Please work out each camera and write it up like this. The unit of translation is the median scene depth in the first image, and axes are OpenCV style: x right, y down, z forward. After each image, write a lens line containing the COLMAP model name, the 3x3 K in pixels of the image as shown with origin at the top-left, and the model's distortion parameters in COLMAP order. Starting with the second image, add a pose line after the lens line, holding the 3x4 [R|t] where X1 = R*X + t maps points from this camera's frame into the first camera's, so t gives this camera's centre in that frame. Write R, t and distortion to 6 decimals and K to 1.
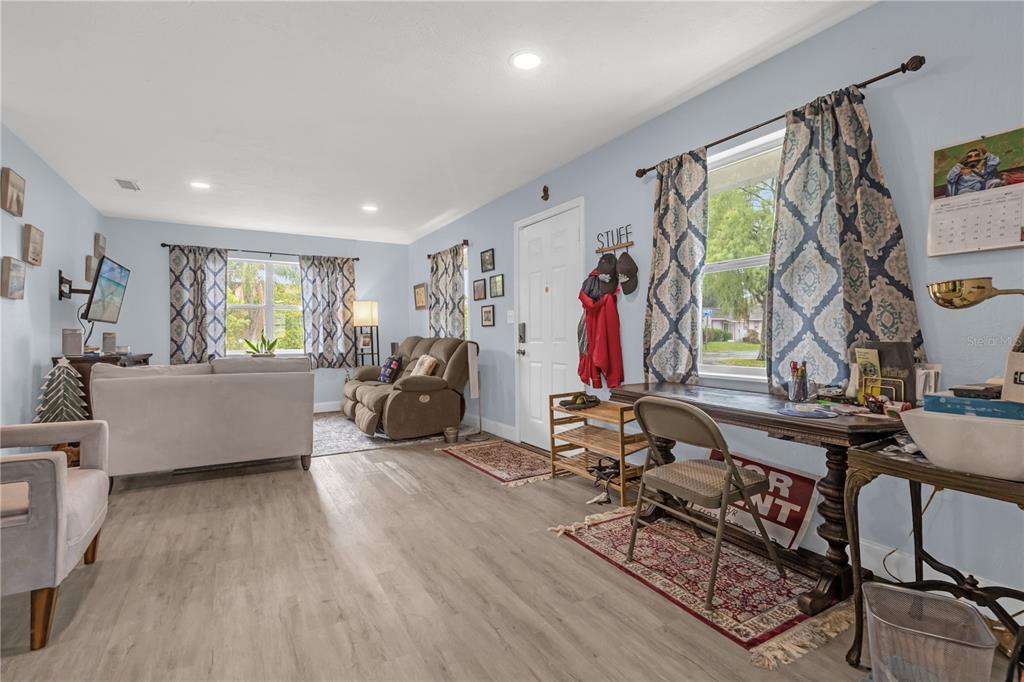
lens RADIAL K [[473.8, 0, 511.9], [0, 473.8, 336.5], [0, 0, 1]] dist [-0.002435, 0.000356]
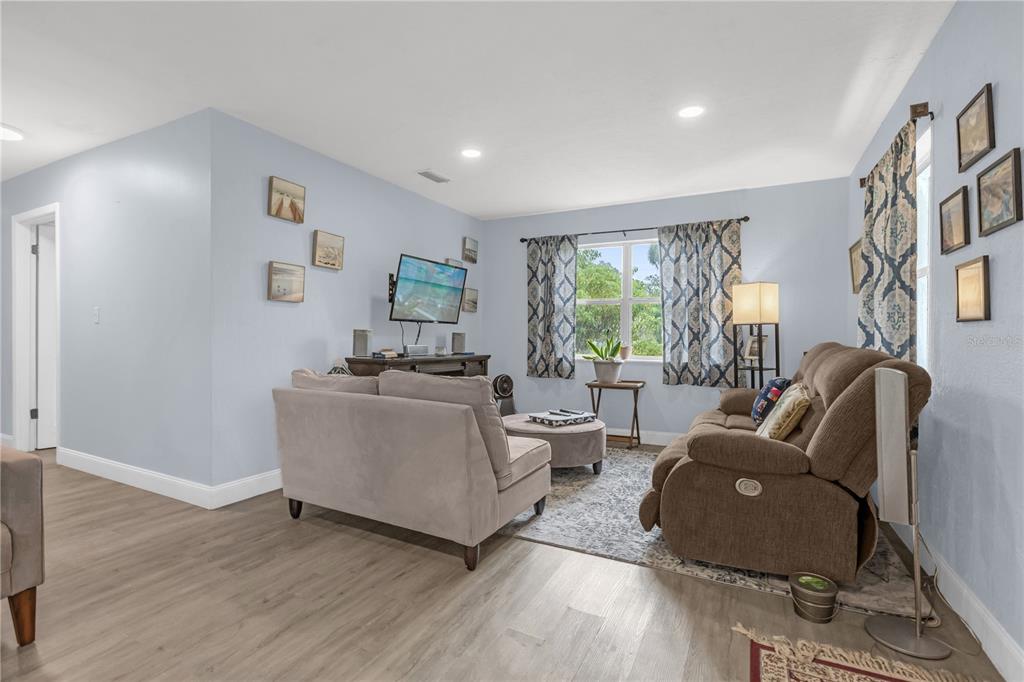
lens RADIAL K [[473.8, 0, 508.4], [0, 473.8, 338.6], [0, 0, 1]] dist [-0.002435, 0.000356]
pose [[0.532232, 0.016913, -0.846430, 0.053543], [-0.010186, 0.999856, 0.013574, -0.008804], [0.846537, 0.001397, 0.532327, 0.460214]]
